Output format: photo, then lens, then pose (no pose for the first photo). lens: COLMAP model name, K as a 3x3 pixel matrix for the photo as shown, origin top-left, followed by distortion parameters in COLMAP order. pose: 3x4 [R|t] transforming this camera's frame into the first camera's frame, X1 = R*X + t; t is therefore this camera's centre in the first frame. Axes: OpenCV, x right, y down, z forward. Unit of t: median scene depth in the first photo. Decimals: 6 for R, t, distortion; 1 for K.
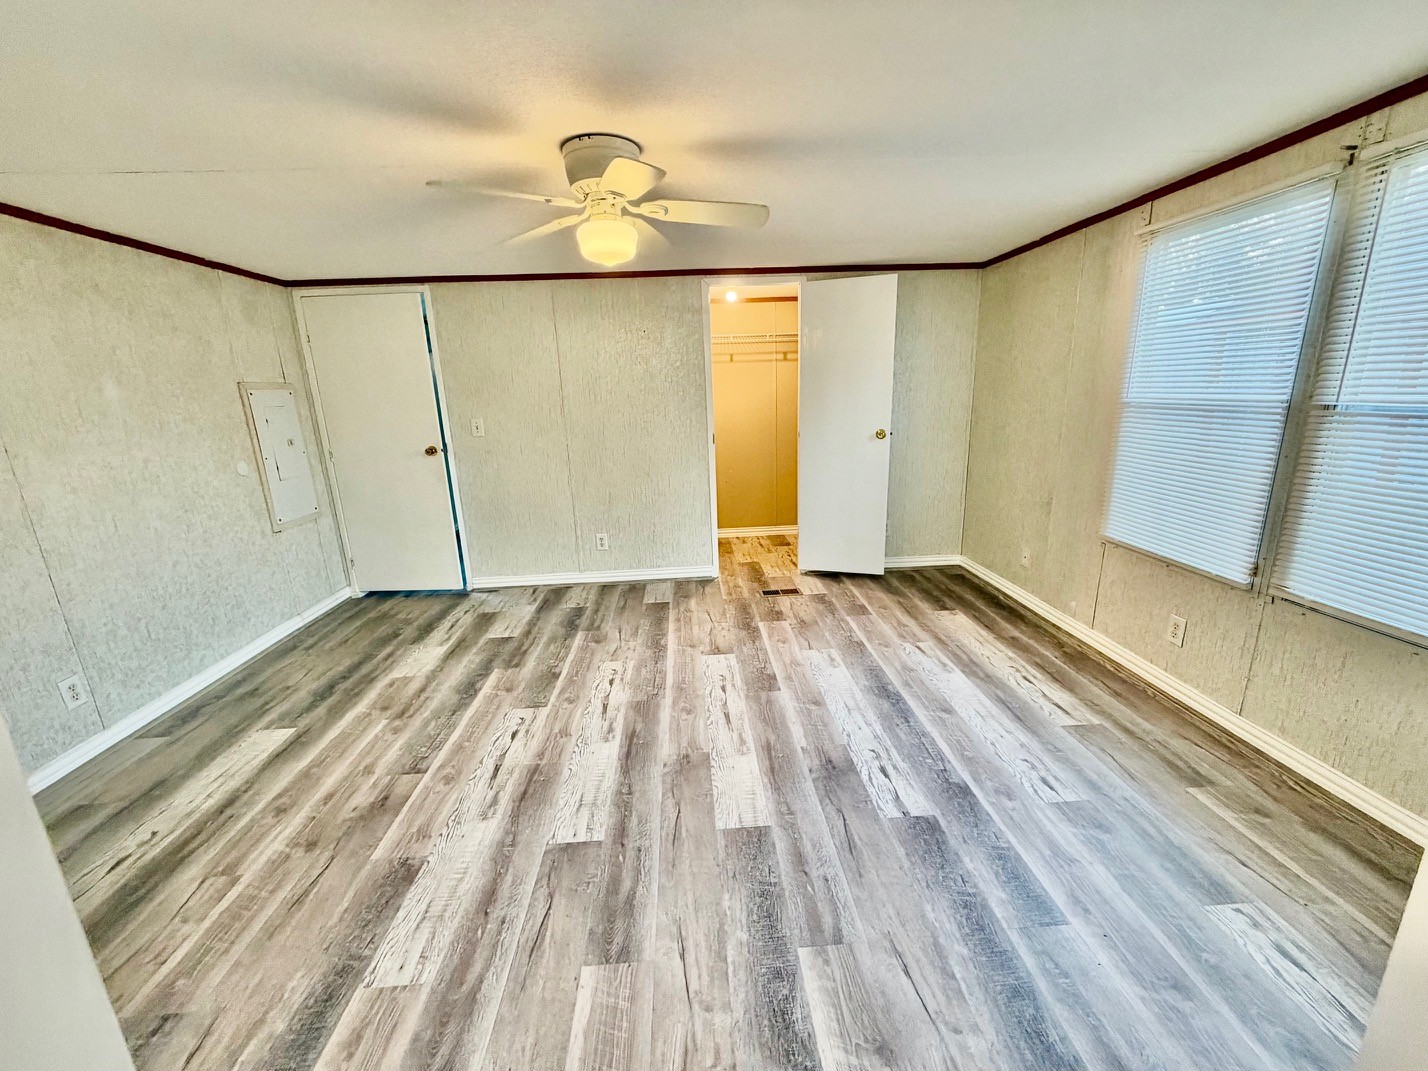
lens RADIAL K [[576.4, 0, 710.3], [0, 576.4, 536.8], [0, 0, 1]] dist [-0.001730, 0.000669]
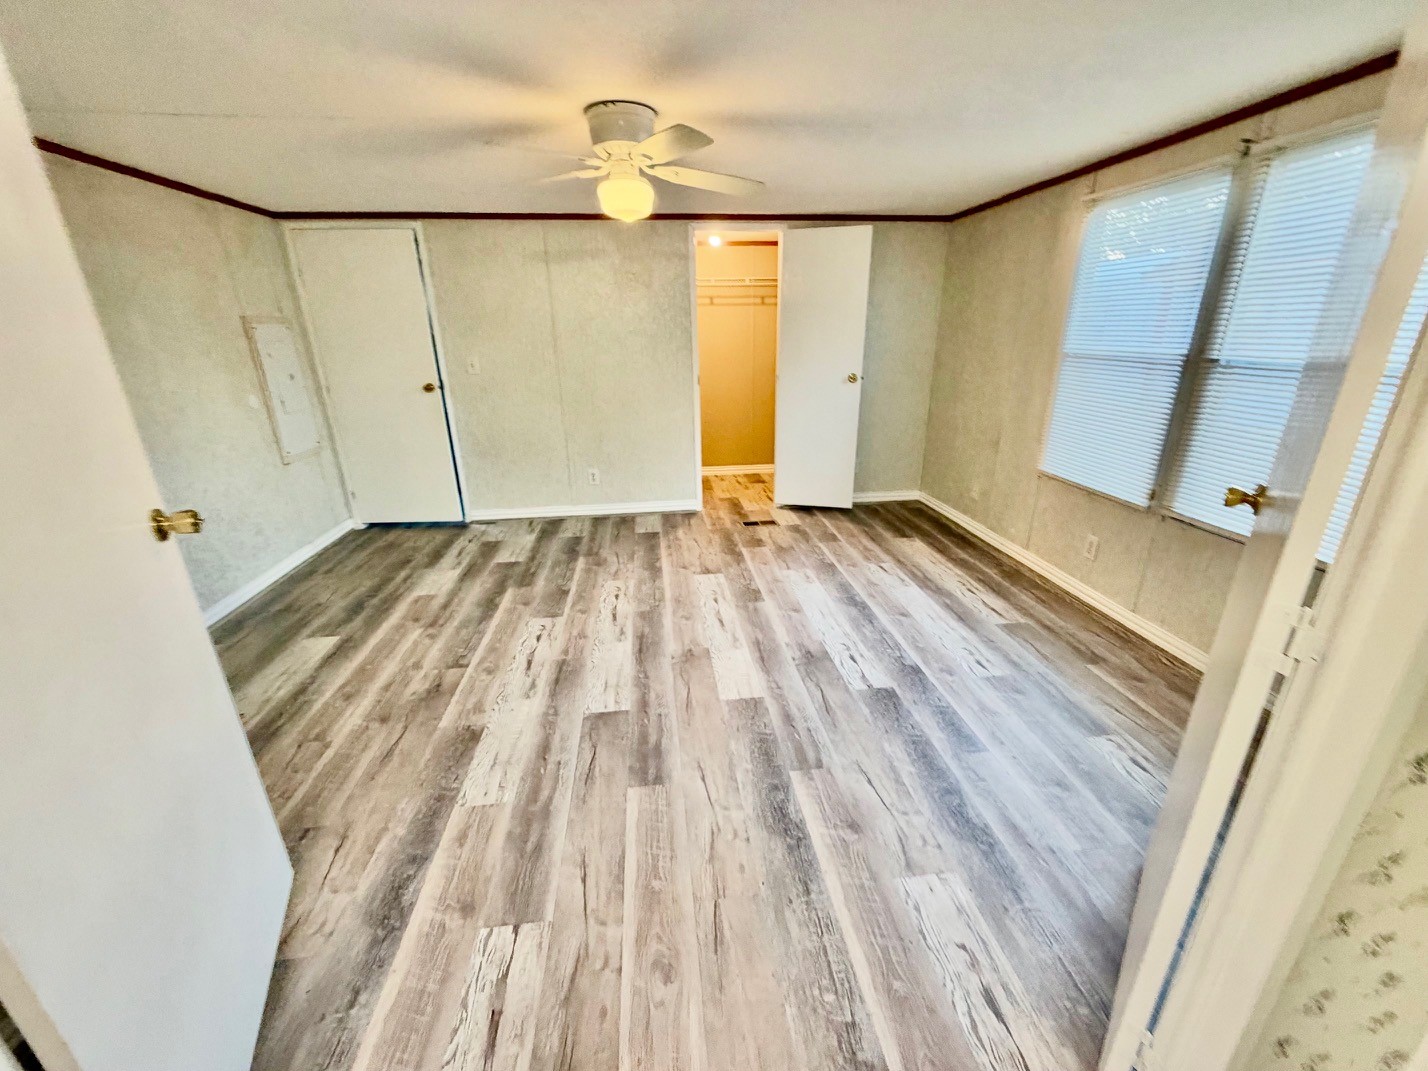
lens RADIAL K [[576.4, 0, 716.3], [0, 576.4, 536.5], [0, 0, 1]] dist [-0.001730, 0.000669]
pose [[0.997512, -0.003062, 0.070429, -0.070163], [-0.003563, 0.995589, 0.093752, 0.033575], [-0.070405, -0.093769, 0.993101, -0.164669]]
